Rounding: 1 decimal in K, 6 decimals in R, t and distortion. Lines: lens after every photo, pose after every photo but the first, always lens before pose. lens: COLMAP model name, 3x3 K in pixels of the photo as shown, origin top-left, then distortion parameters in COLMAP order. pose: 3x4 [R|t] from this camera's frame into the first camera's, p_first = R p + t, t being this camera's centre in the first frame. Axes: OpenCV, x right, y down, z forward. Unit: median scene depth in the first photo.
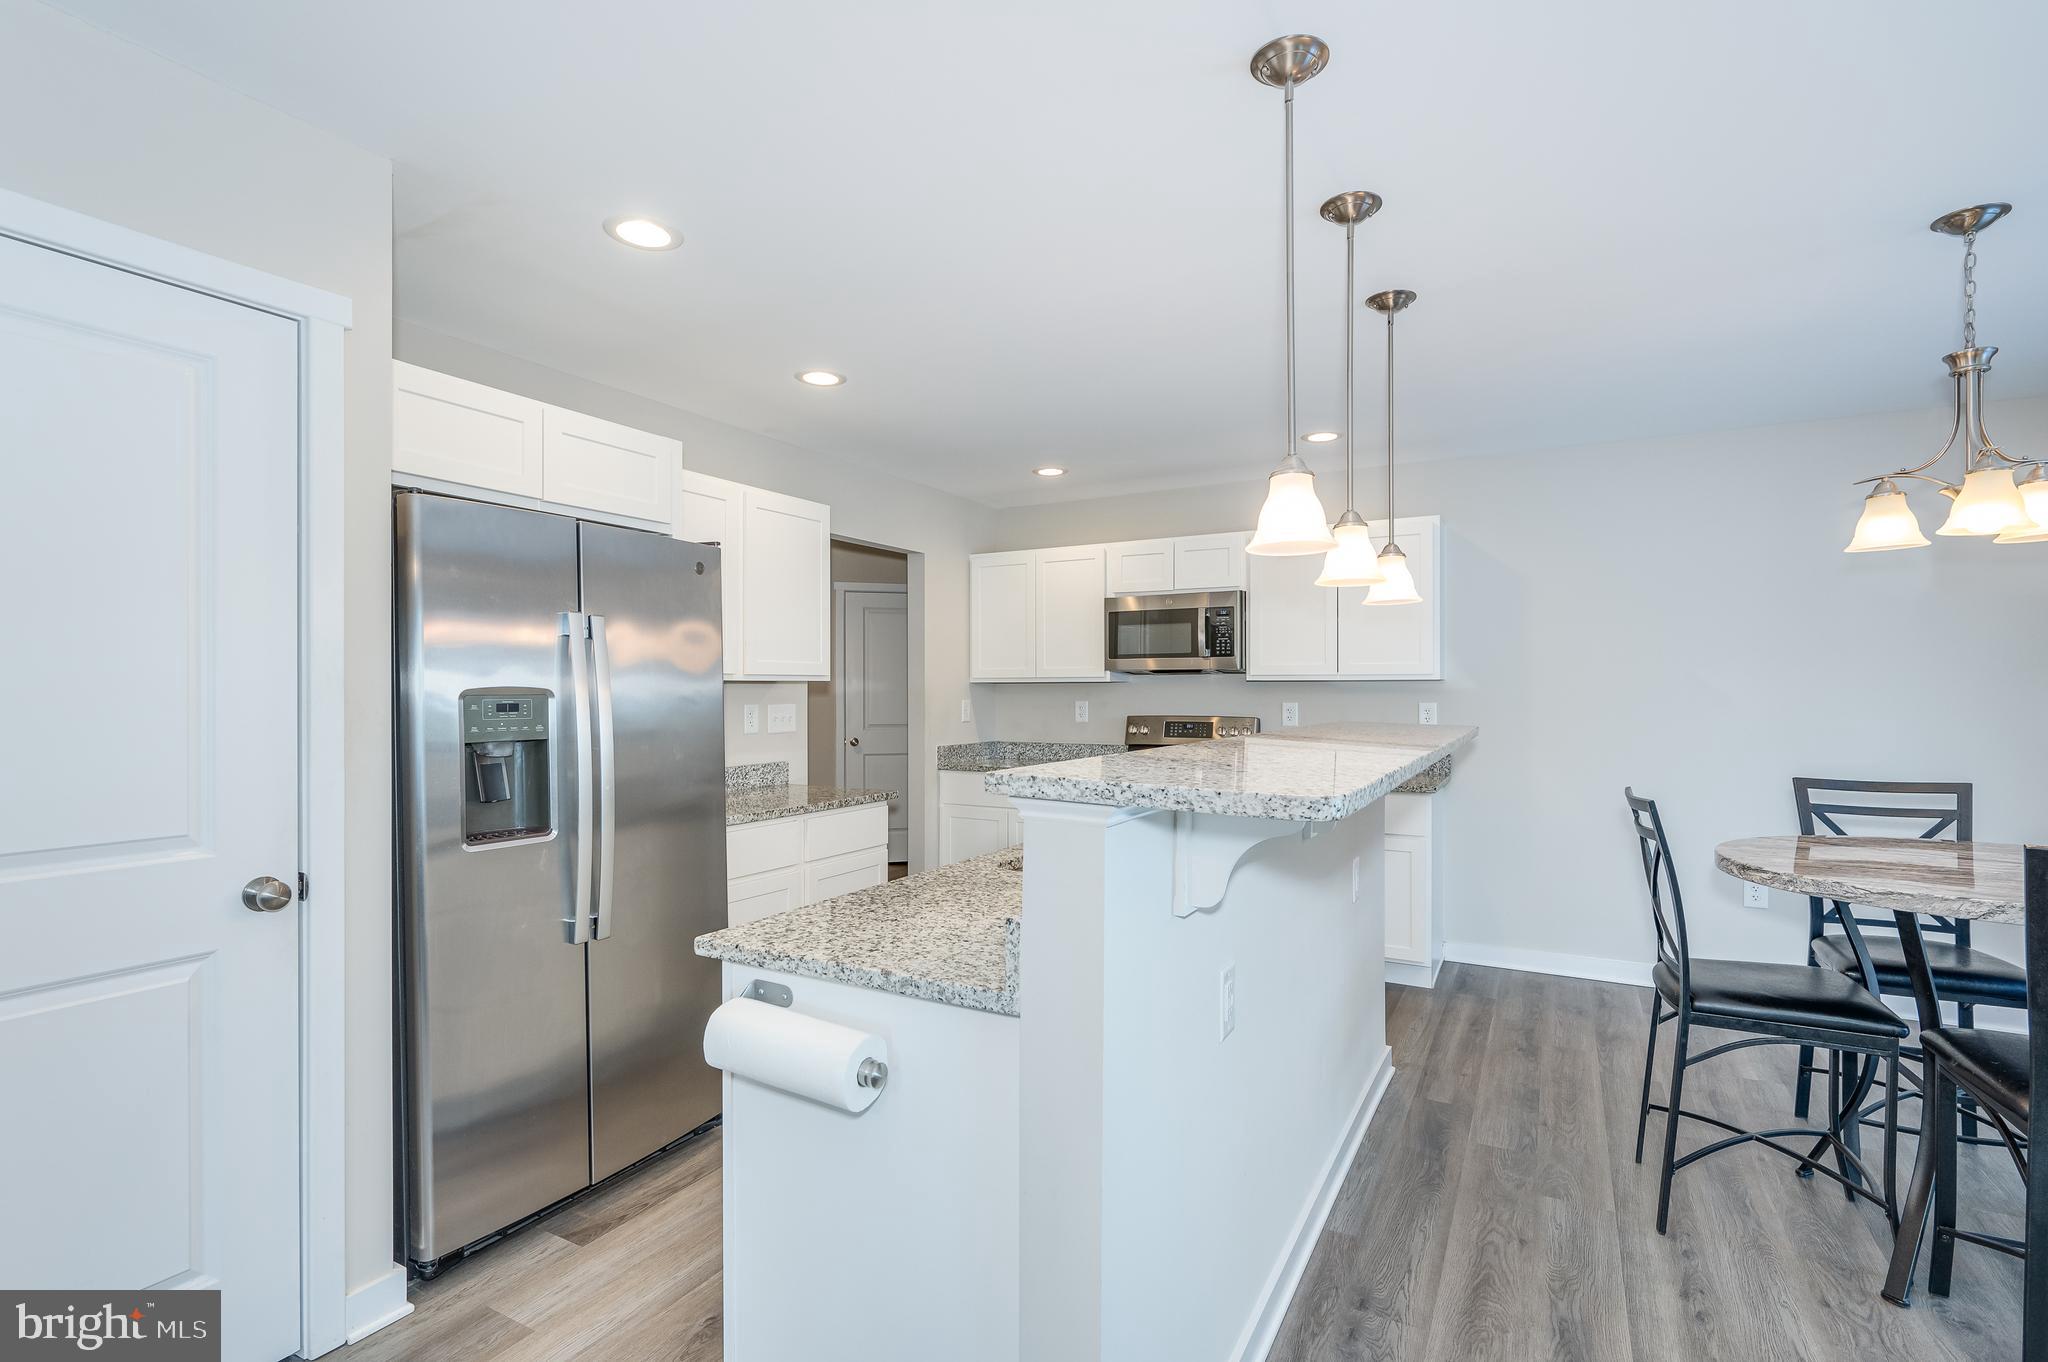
lens RADIAL K [[959.3, 0, 1026.6], [0, 959.3, 692.2], [0, 0, 1]] dist [0.000800, 0.000410]
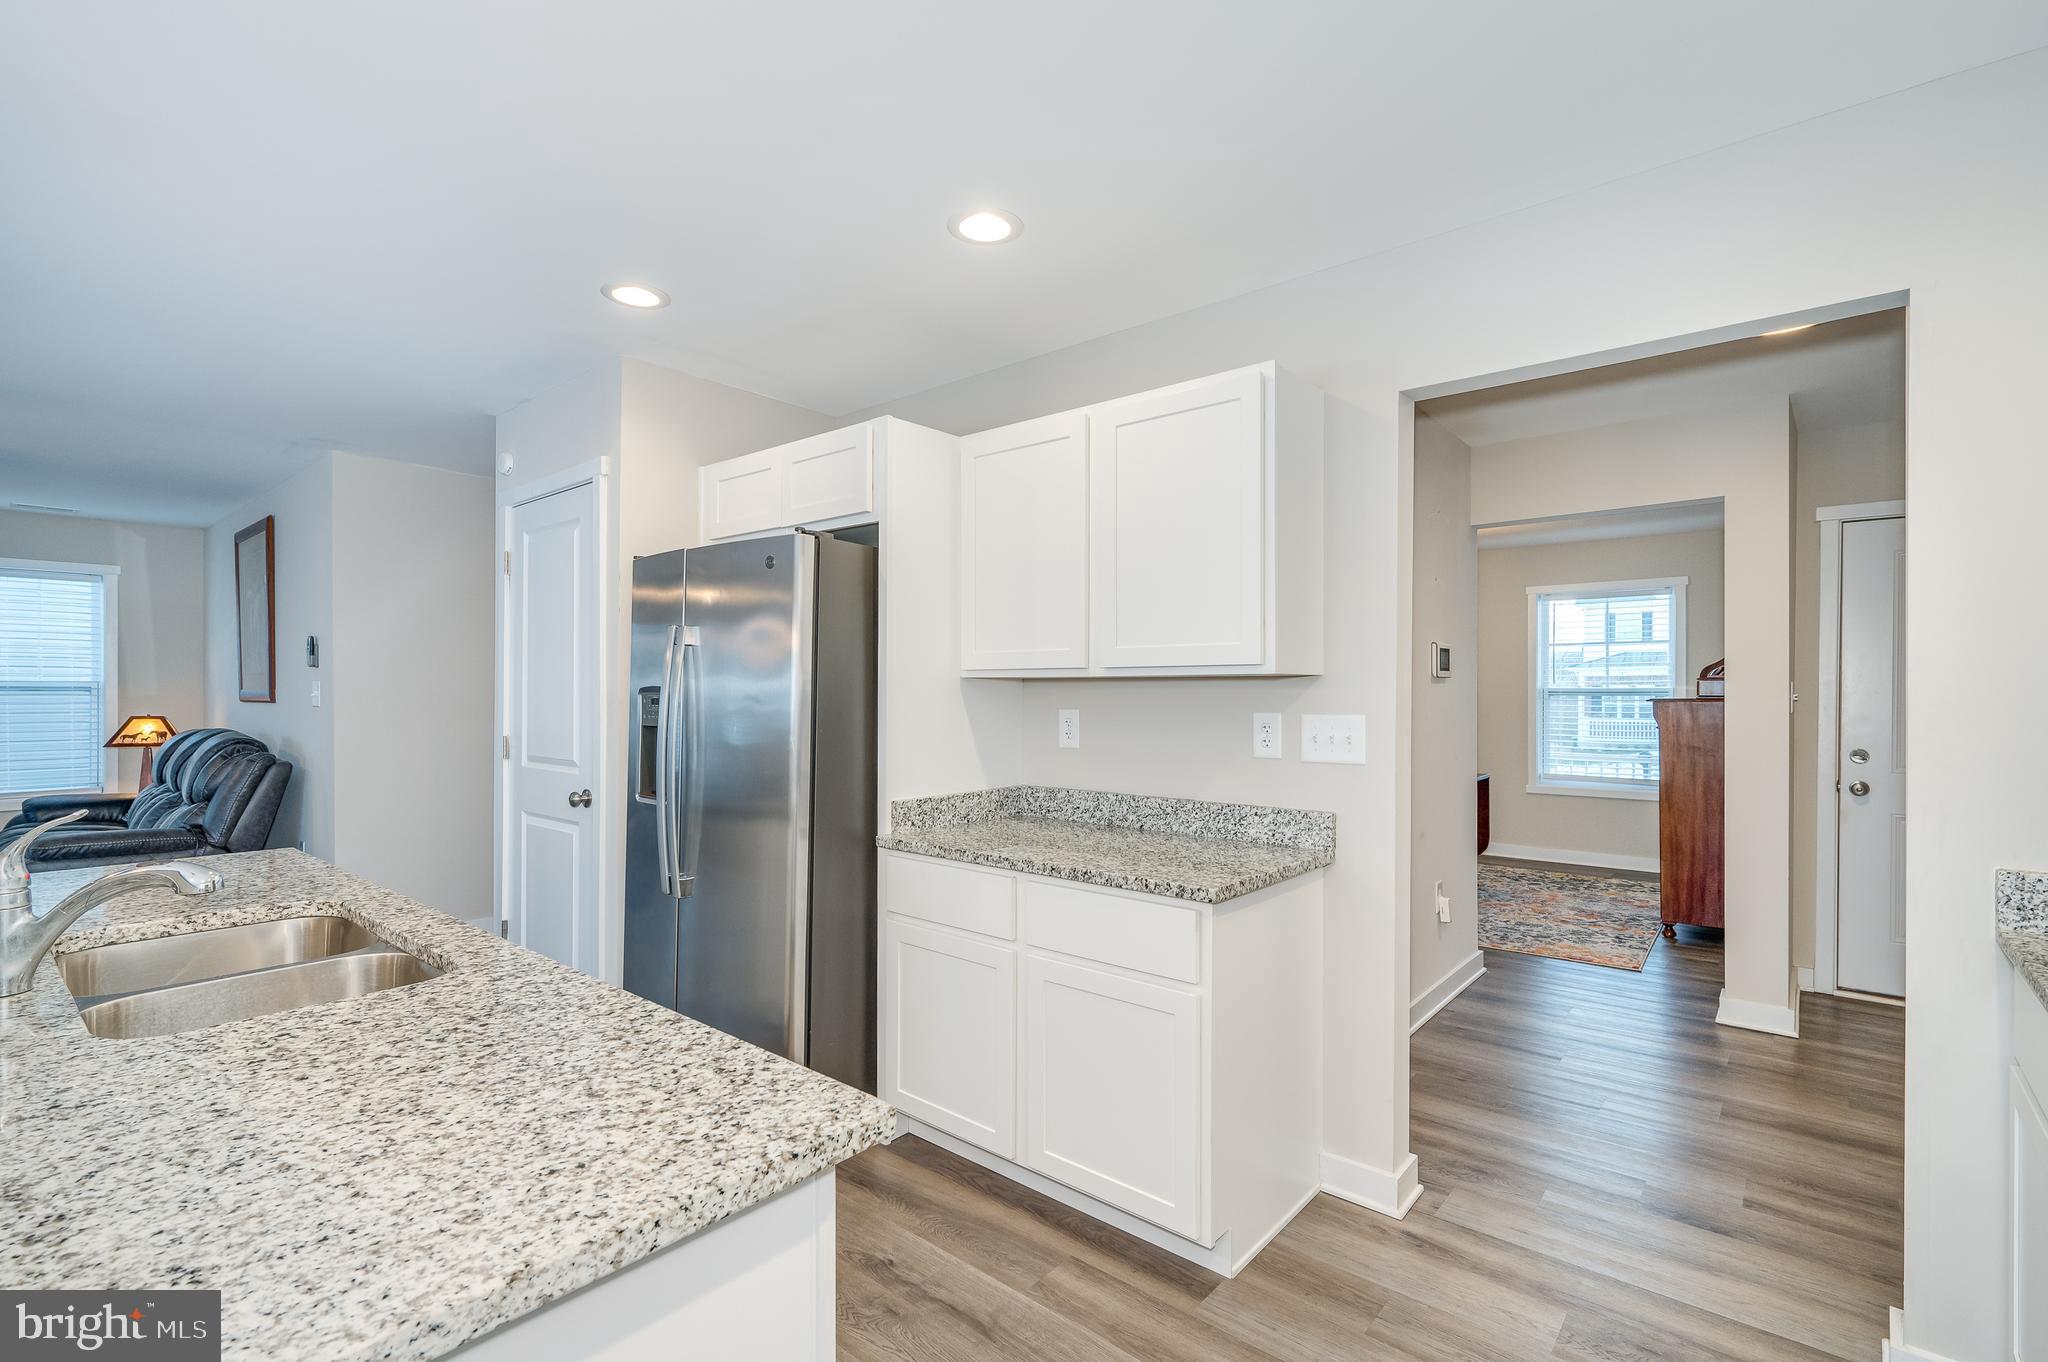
lens RADIAL K [[919.6, 0, 1026.8], [0, 919.6, 687.1], [0, 0, 1]] dist [0.001550, -0.000016]
pose [[-0.191928, -0.004542, -0.981398, 0.548390], [-0.005565, 0.999978, -0.003540, -0.002067], [0.981393, 0.004782, -0.191950, 1.520136]]
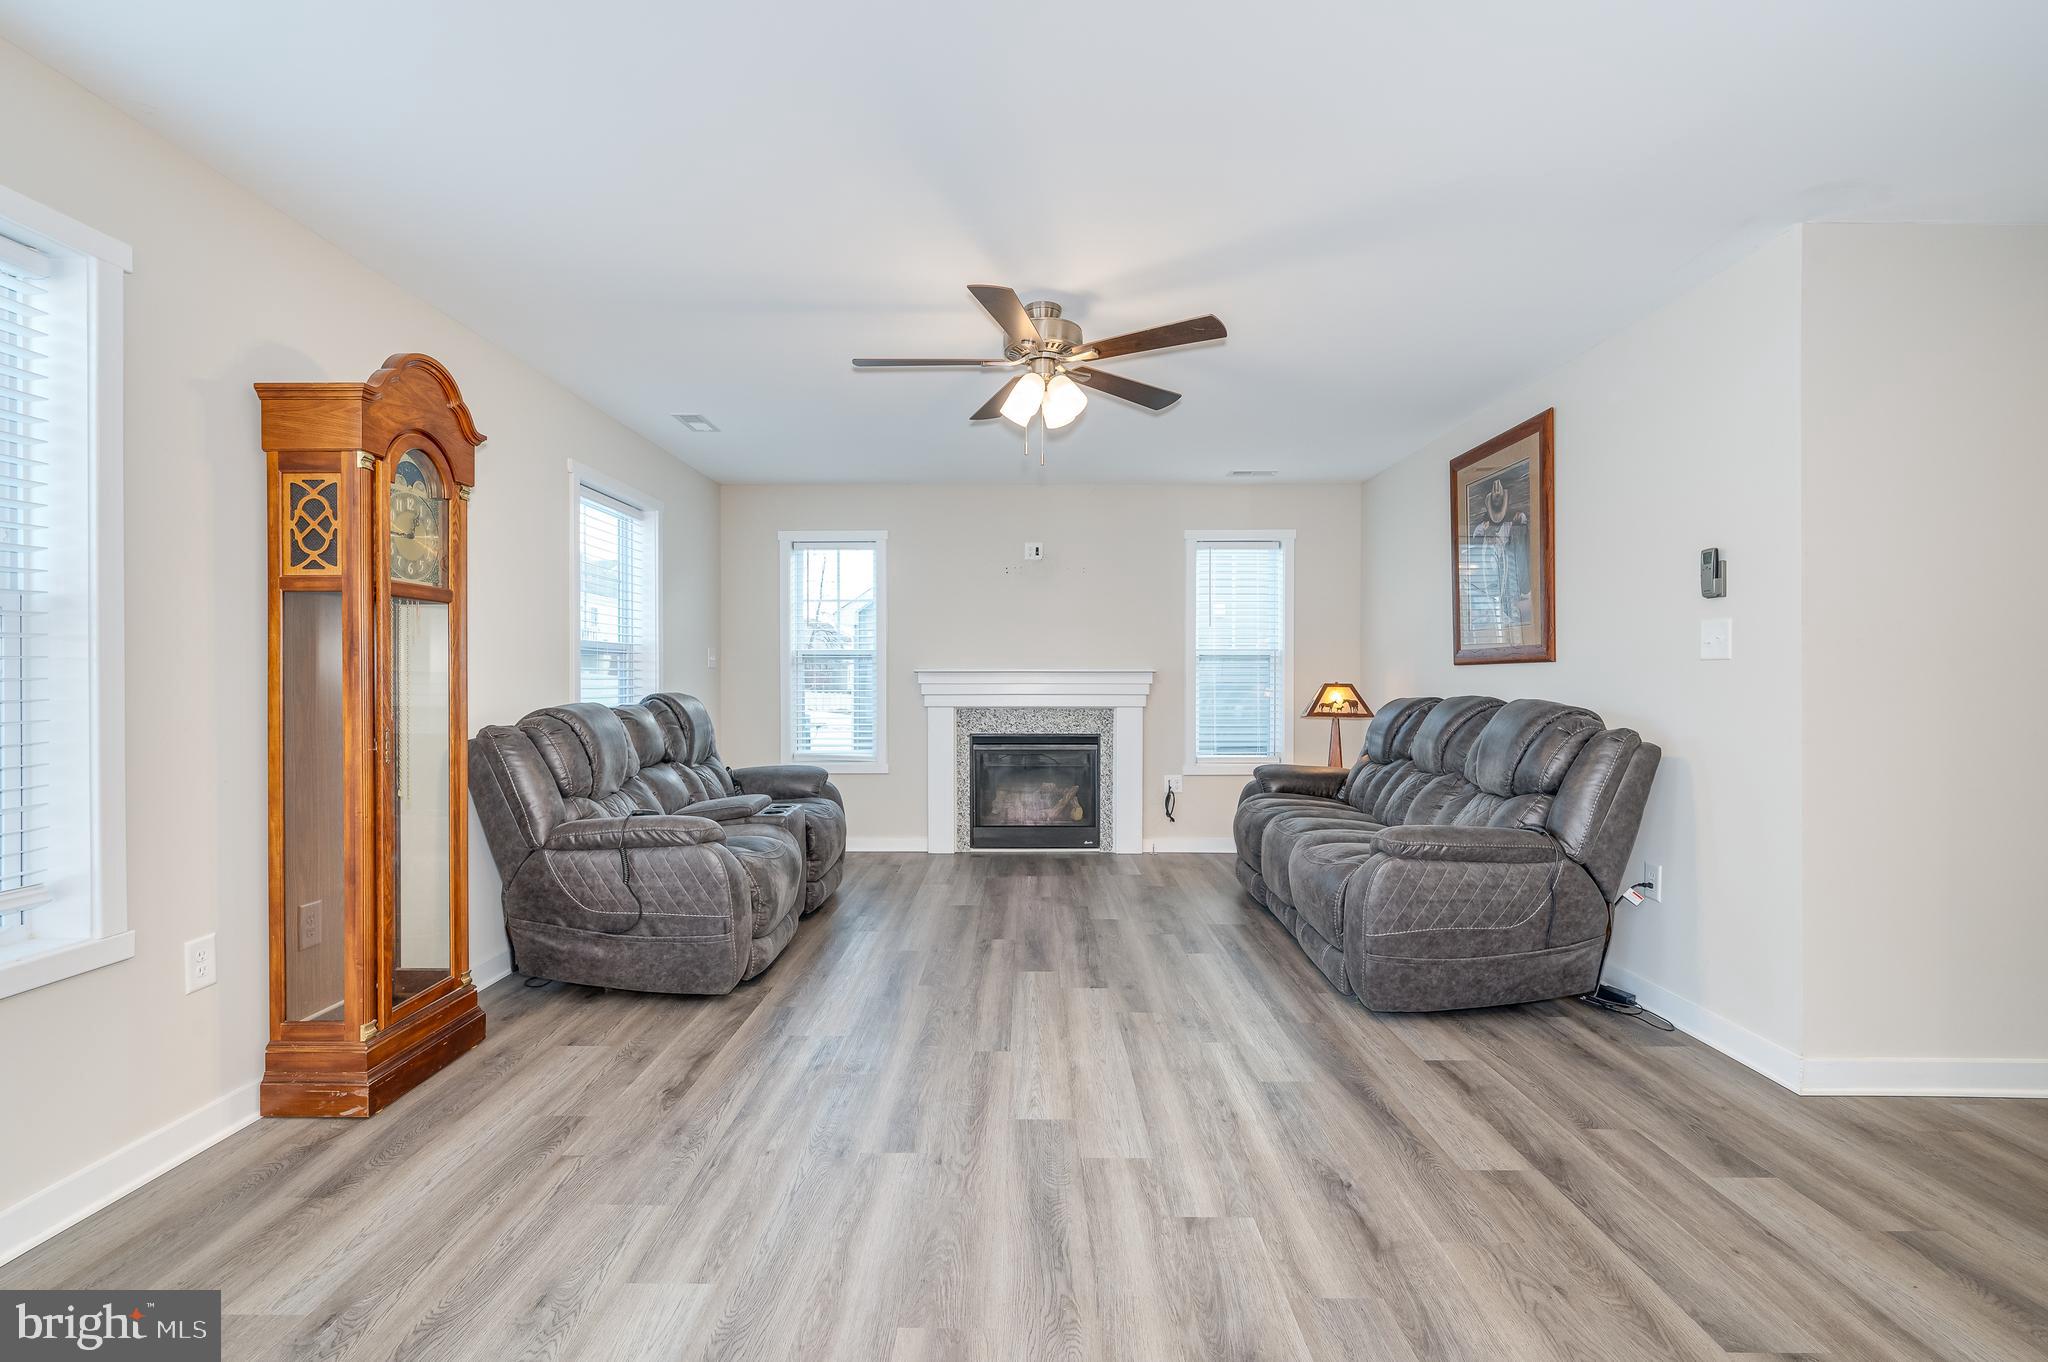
lens RADIAL K [[919.6, 0, 1026.8], [0, 919.6, 687.1], [0, 0, 1]] dist [0.001550, -0.000016]
pose [[-0.876708, 0.004201, -0.481005, 0.345021], [-0.001543, 0.999932, 0.011545, 0.059129], [0.481021, 0.010863, -0.876642, 0.416465]]
